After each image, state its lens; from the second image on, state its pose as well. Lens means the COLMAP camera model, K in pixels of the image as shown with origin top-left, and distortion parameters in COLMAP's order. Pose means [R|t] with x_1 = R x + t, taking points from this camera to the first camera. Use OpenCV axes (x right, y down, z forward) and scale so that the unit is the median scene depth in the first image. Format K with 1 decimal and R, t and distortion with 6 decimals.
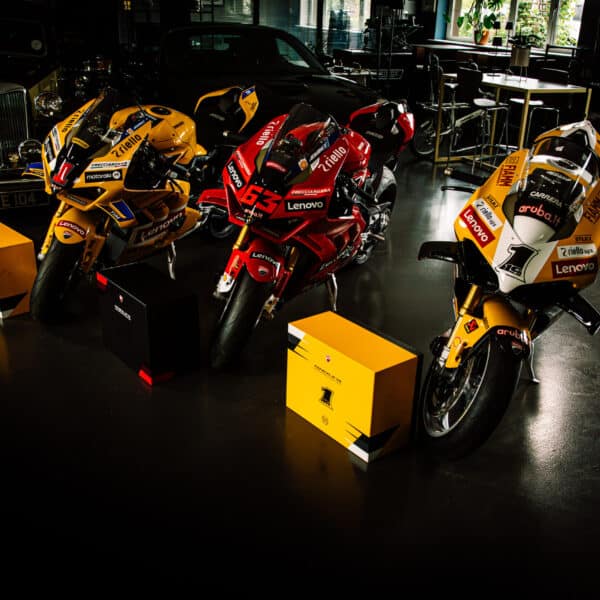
lens RADIAL K [[688.8, 0, 300.0], [0, 688.8, 300.0], [0, 0, 1]] dist [-0.080215, 0.005433]
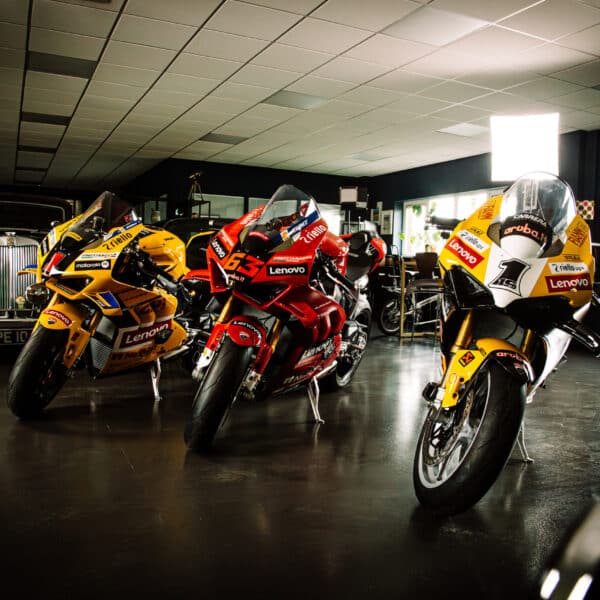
lens RADIAL K [[595.2, 0, 300.0], [0, 595.2, 300.0], [0, 0, 1]] dist [-0.119138, 0.008355]
pose [[0.999492, 0.000542, 0.031857, -0.001342], [0.009830, 0.945834, -0.324502, 0.180559], [-0.030307, 0.324650, 0.945348, 0.185875]]
